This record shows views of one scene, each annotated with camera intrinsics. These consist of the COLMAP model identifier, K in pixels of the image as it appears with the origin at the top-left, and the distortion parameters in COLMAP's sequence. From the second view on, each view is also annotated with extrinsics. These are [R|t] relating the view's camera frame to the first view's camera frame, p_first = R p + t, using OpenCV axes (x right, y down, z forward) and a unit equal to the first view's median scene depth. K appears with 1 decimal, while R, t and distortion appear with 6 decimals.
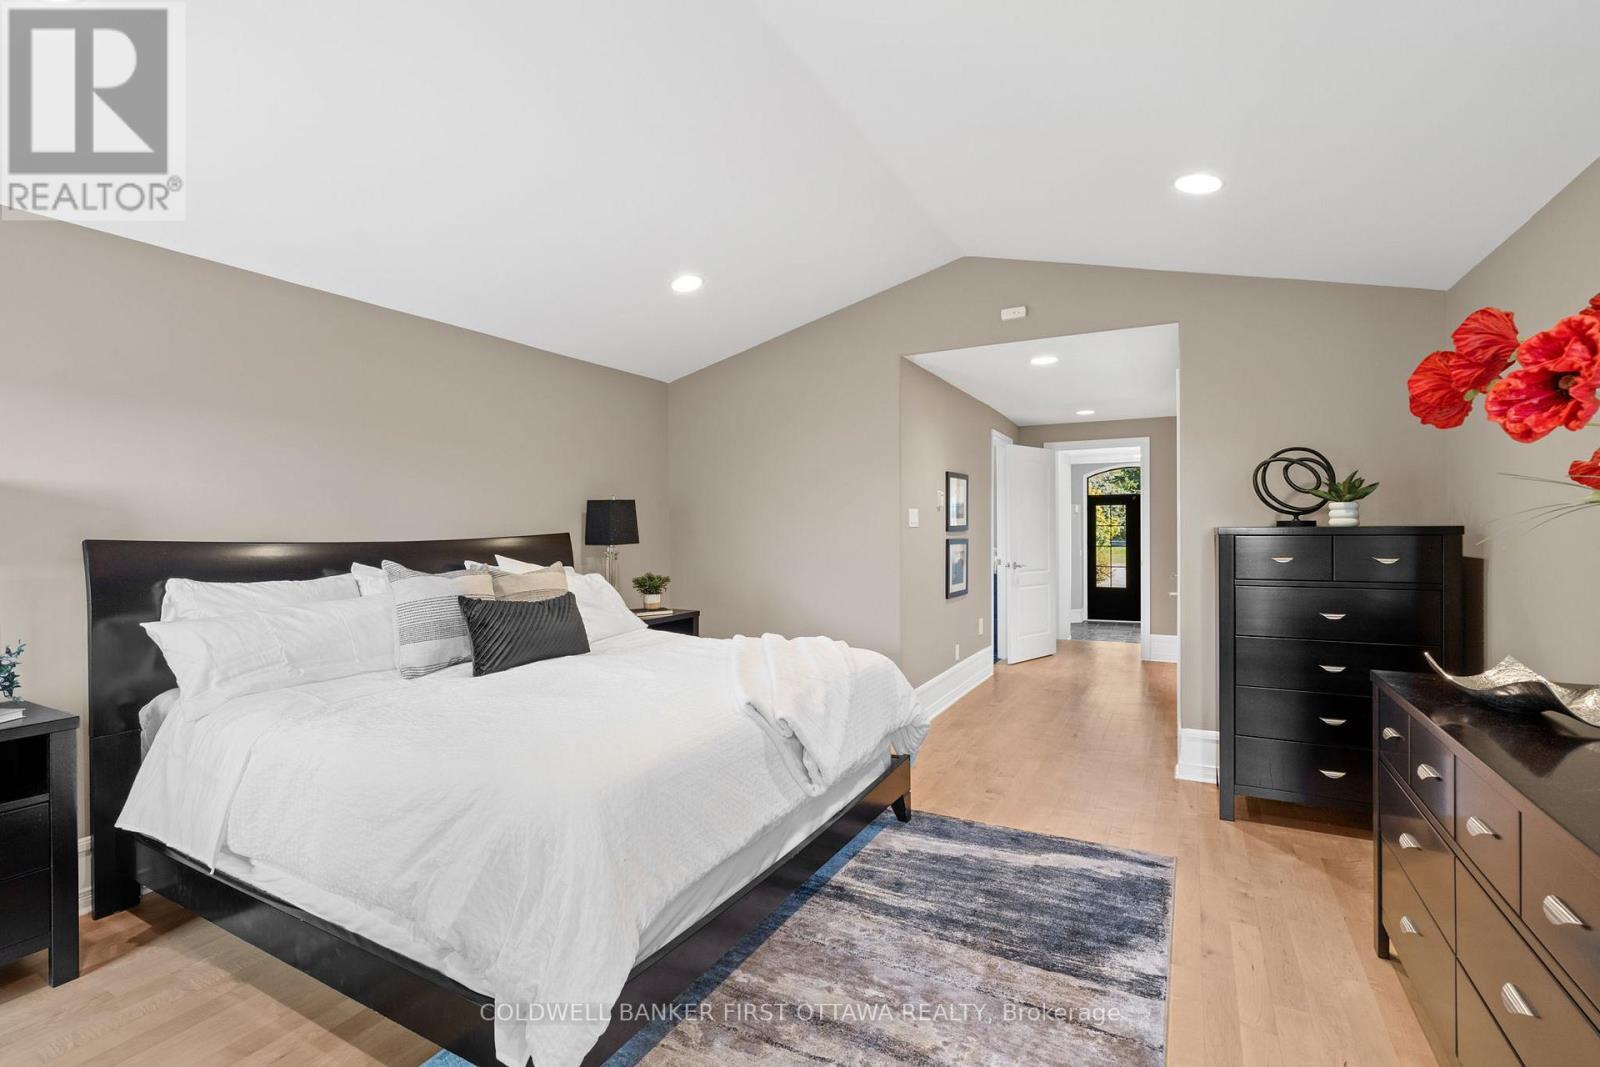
lens RADIAL K [[734.8, 0, 796.3], [0, 734.8, 528.3], [0, 0, 1]] dist [0.002286, 0.000271]
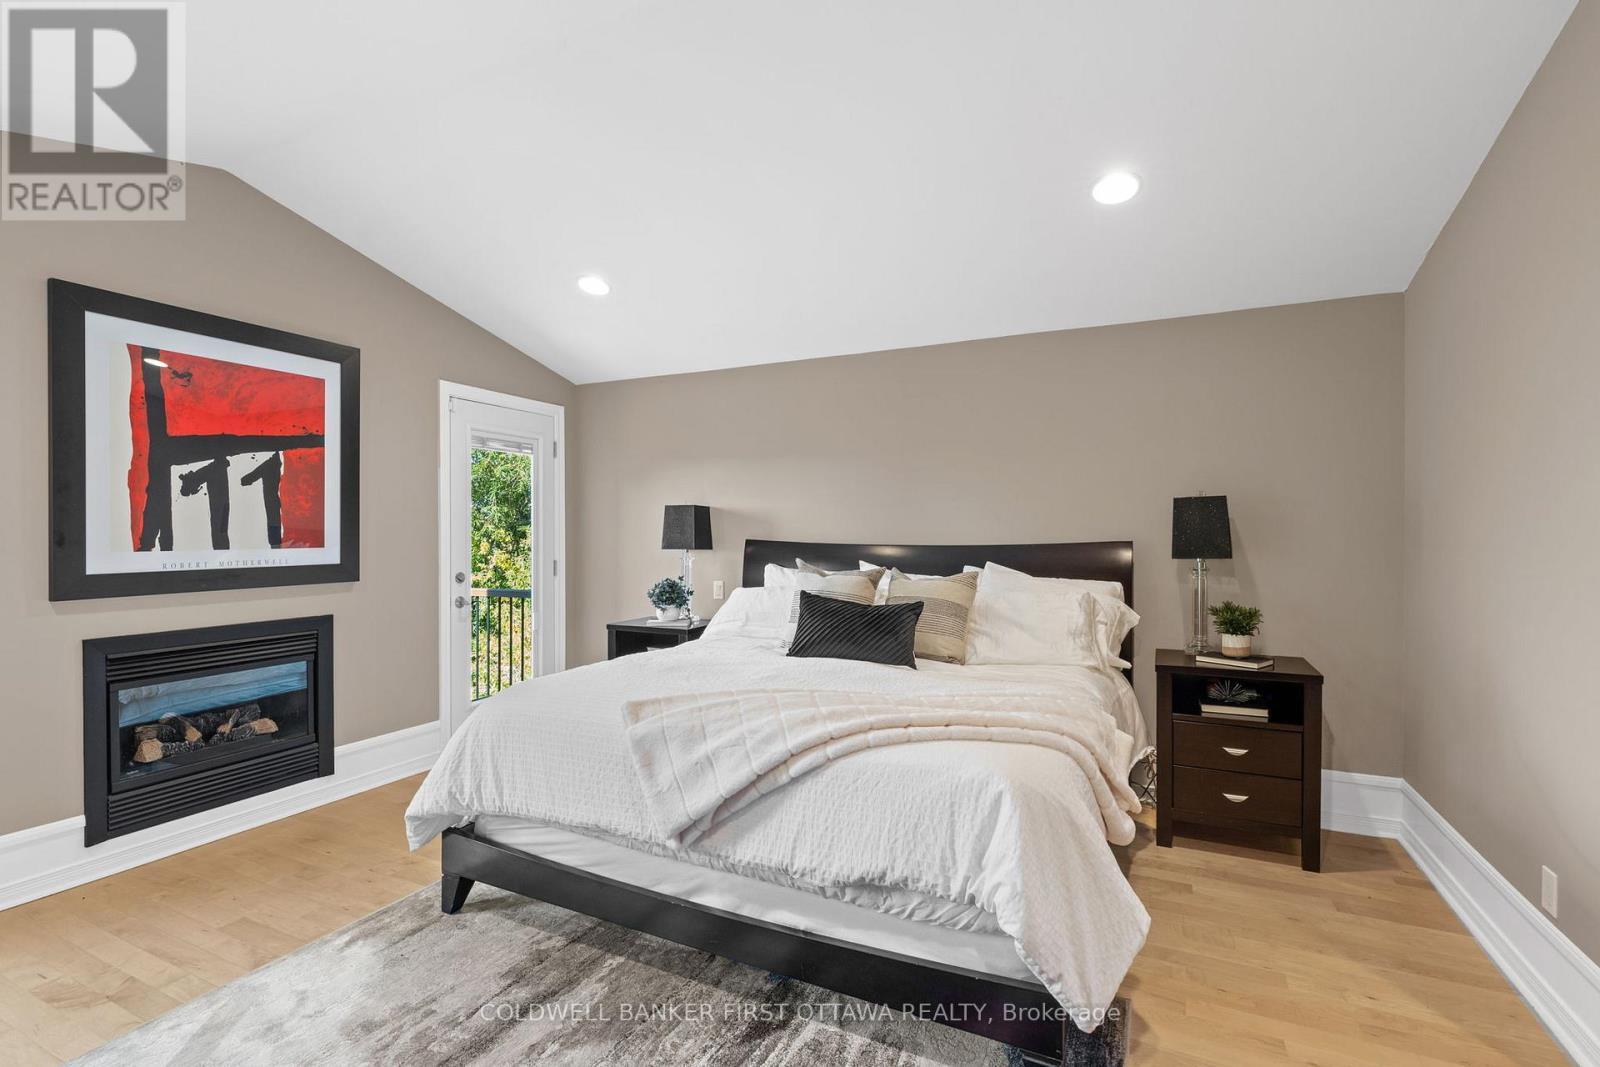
lens RADIAL K [[734.8, 0, 795.9], [0, 734.8, 528.5], [0, 0, 1]] dist [0.002286, 0.000271]
pose [[0.040580, 0.001714, -0.999175, 0.759186], [-0.005894, 0.999982, 0.001476, -0.009762], [0.999159, 0.005829, 0.040589, 0.937278]]
